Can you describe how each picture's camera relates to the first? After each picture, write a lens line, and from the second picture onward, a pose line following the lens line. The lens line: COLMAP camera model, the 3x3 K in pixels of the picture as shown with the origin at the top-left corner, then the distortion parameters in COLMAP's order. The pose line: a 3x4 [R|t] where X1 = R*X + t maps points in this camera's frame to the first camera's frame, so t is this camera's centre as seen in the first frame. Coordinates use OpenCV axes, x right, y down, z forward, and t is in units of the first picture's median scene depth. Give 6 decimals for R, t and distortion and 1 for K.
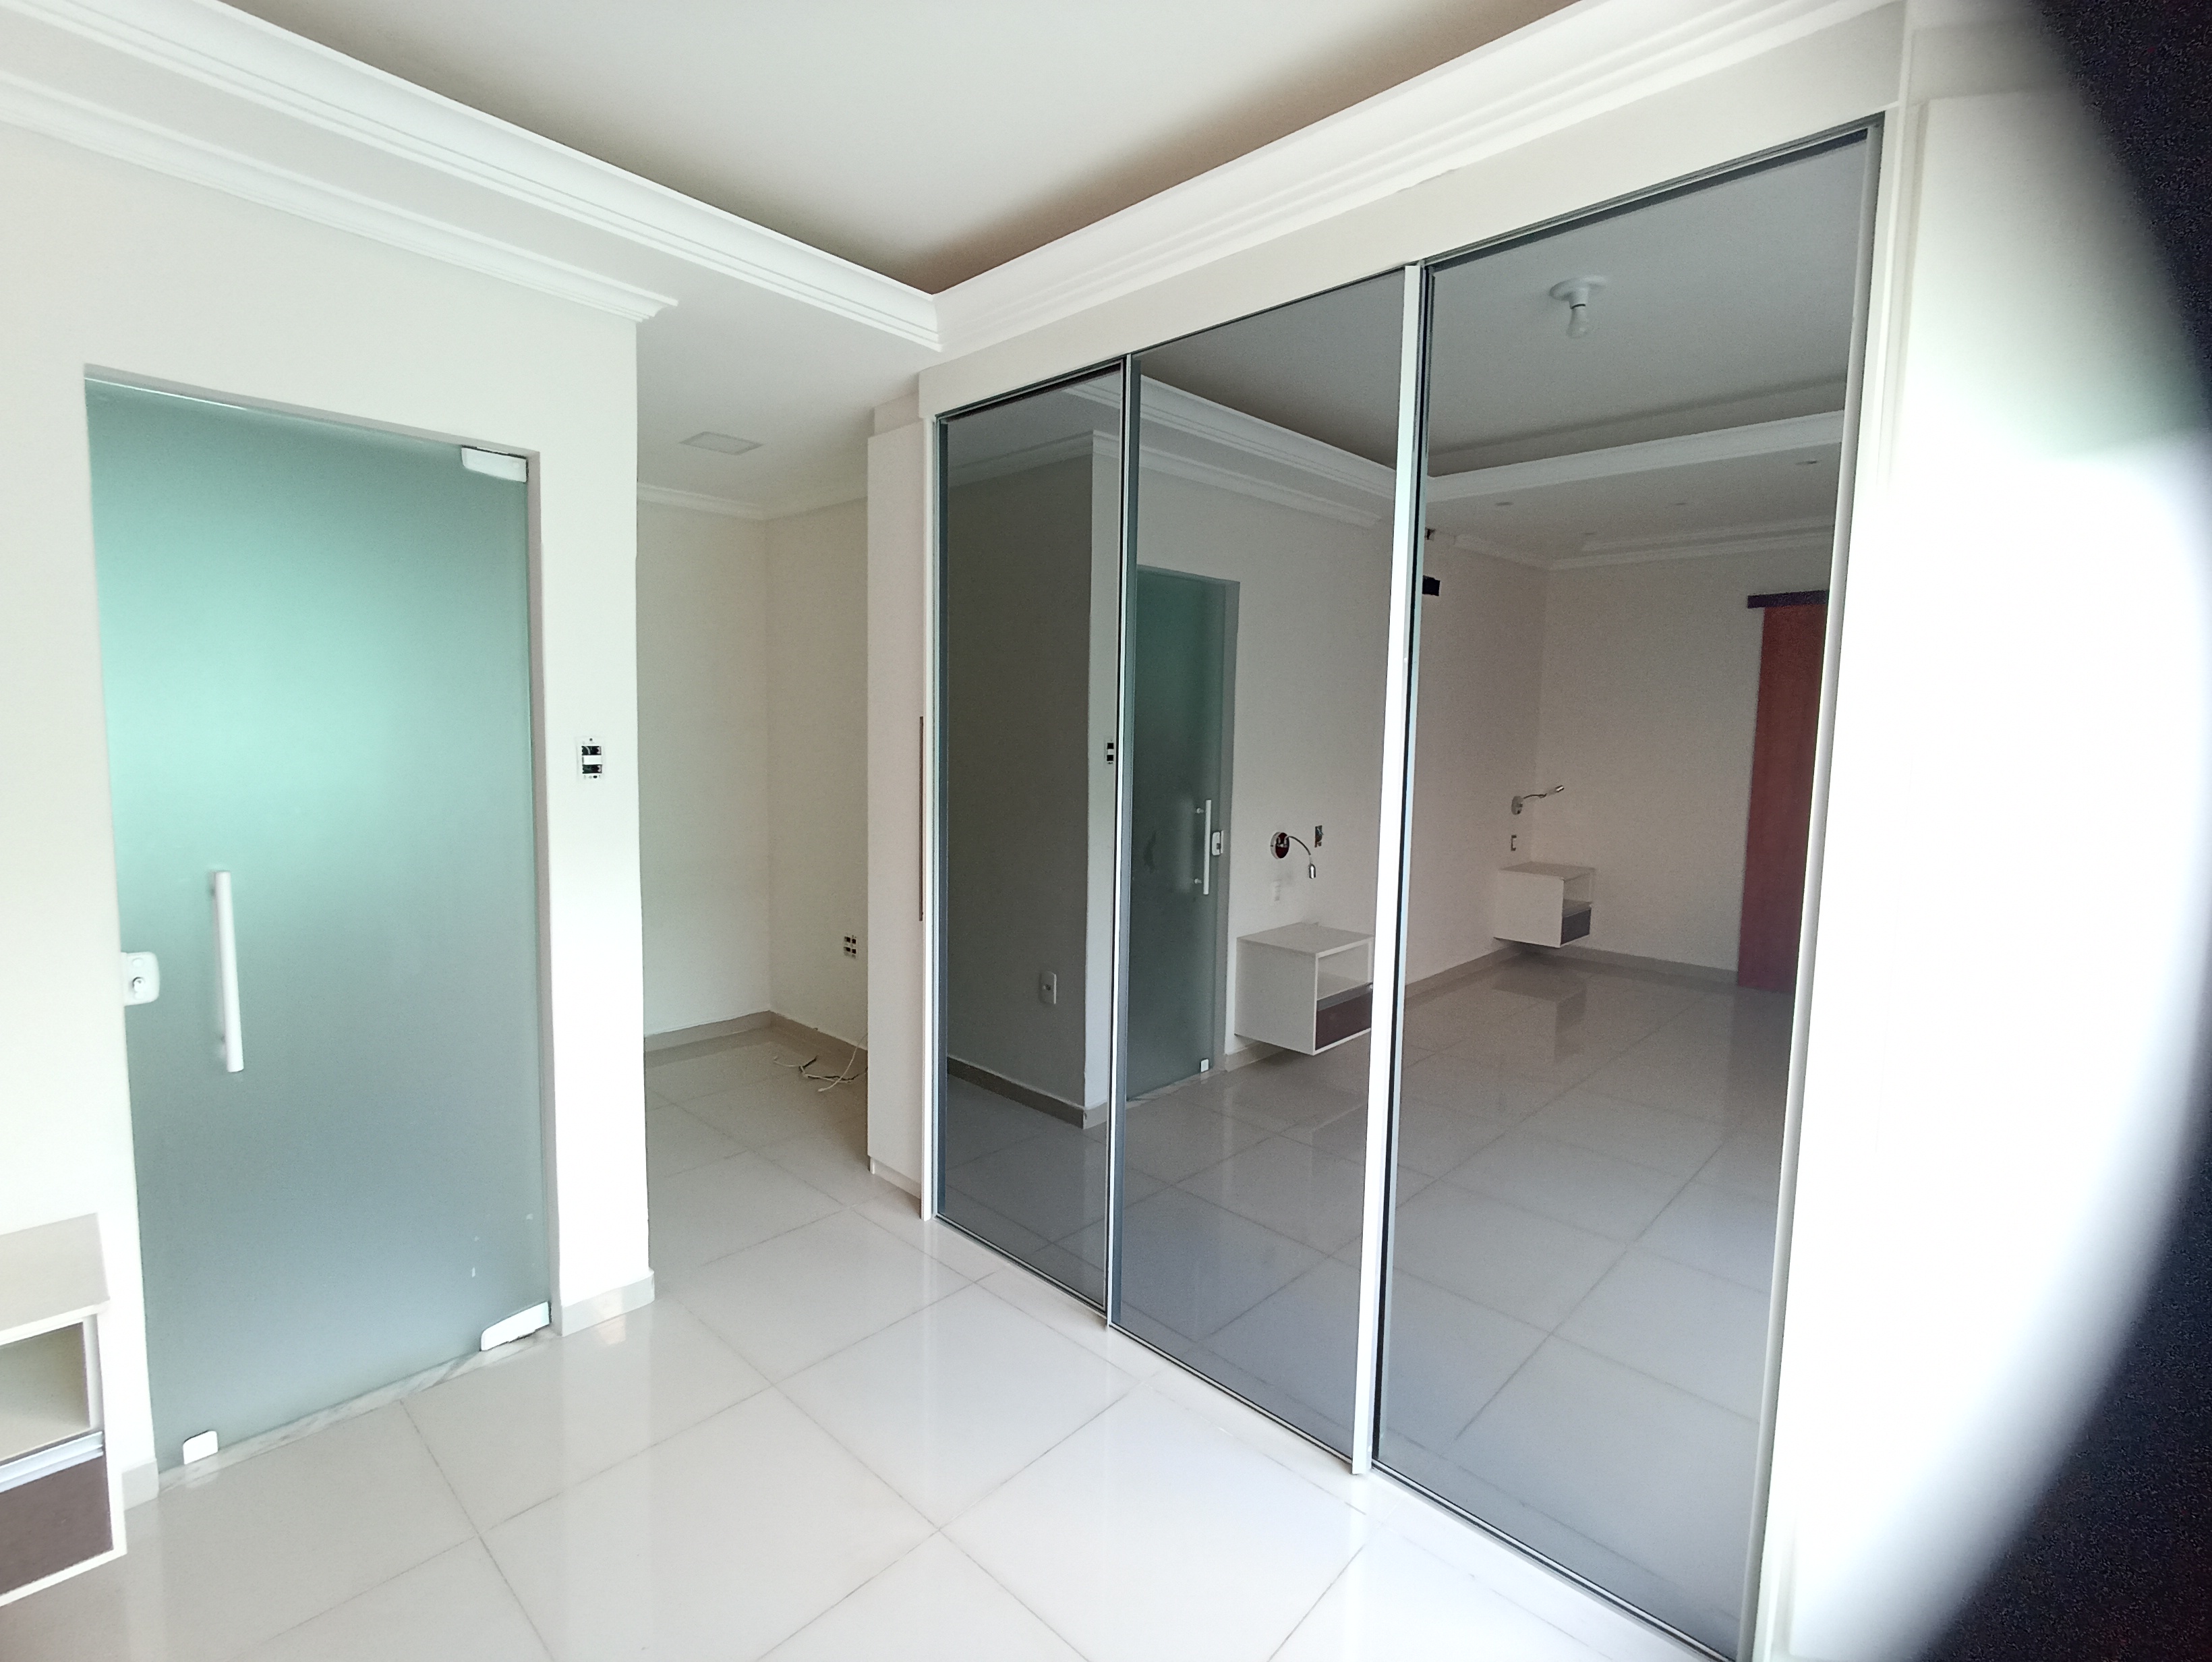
lens RADIAL K [[1011.3, 0, 1100.0], [0, 1011.3, 818.9], [0, 0, 1]] dist [0.004929, -0.000702]
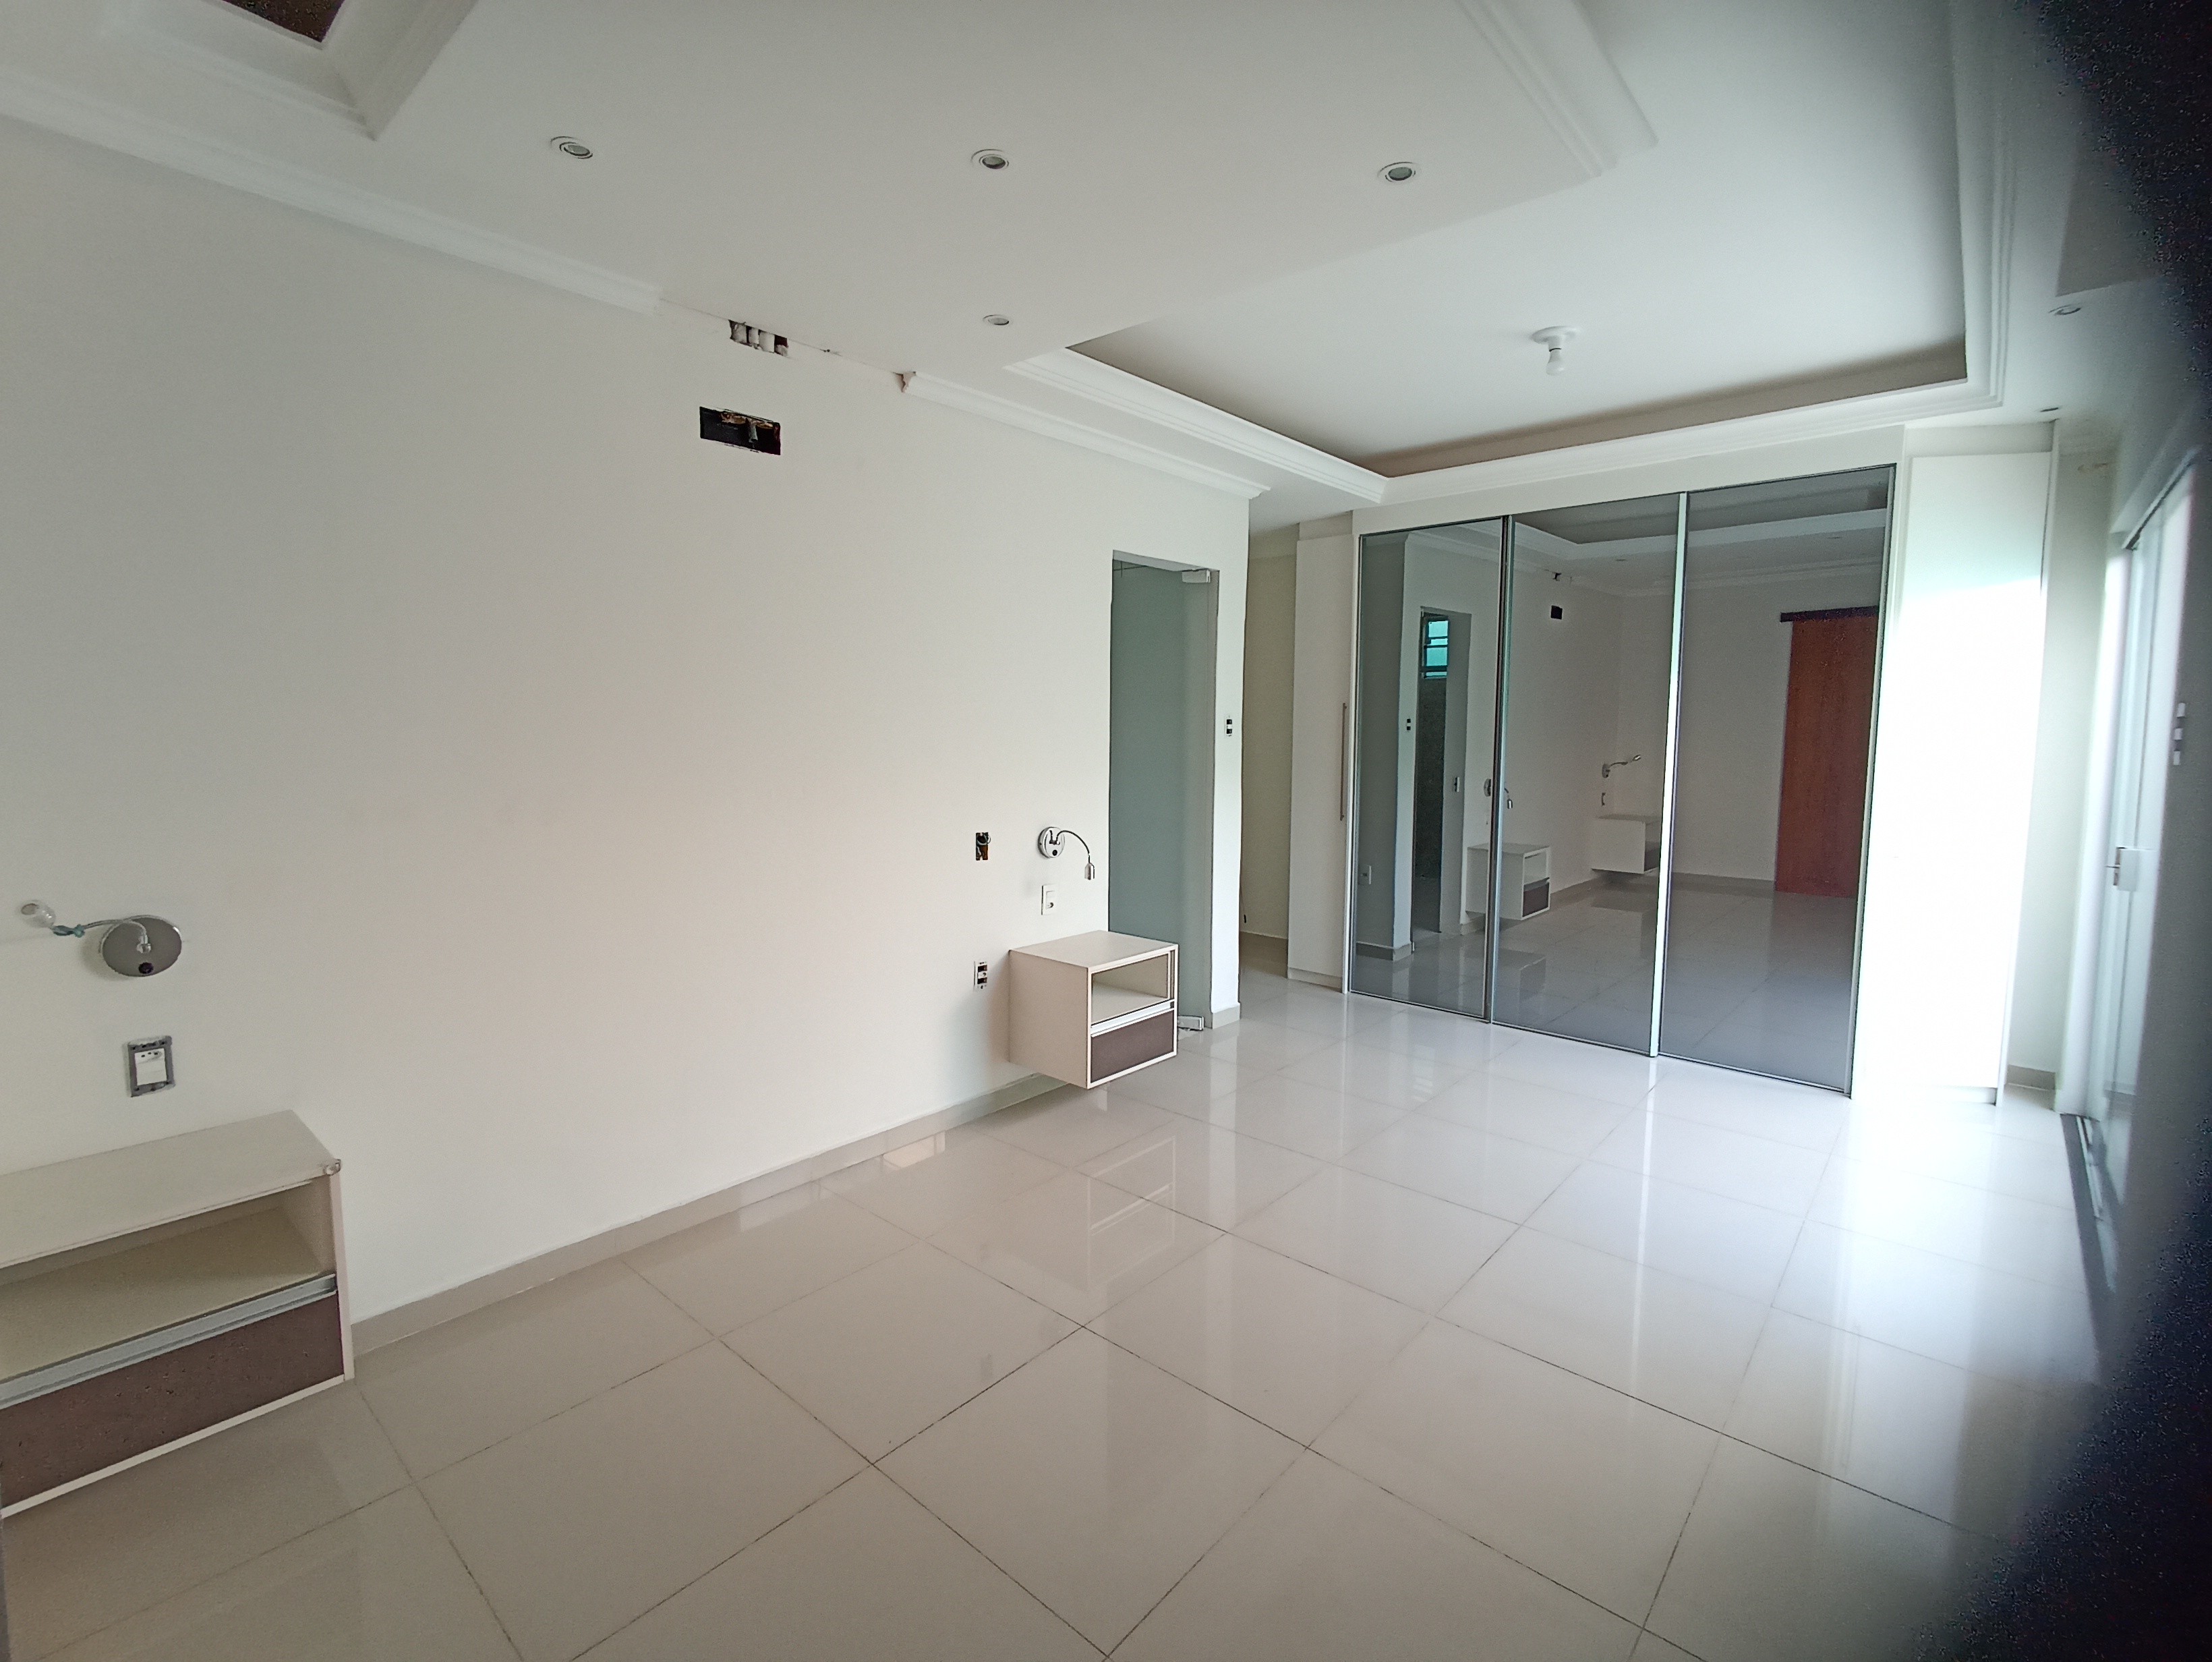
lens RADIAL K [[1011.3, 0, 1111.1], [0, 1011.3, 833.0], [0, 0, 1]] dist [0.004929, -0.000702]
pose [[0.999637, -0.017666, 0.020323, -0.565443], [0.017374, 0.999744, 0.014491, 0.082352], [-0.020574, -0.014132, 0.999688, -0.678395]]
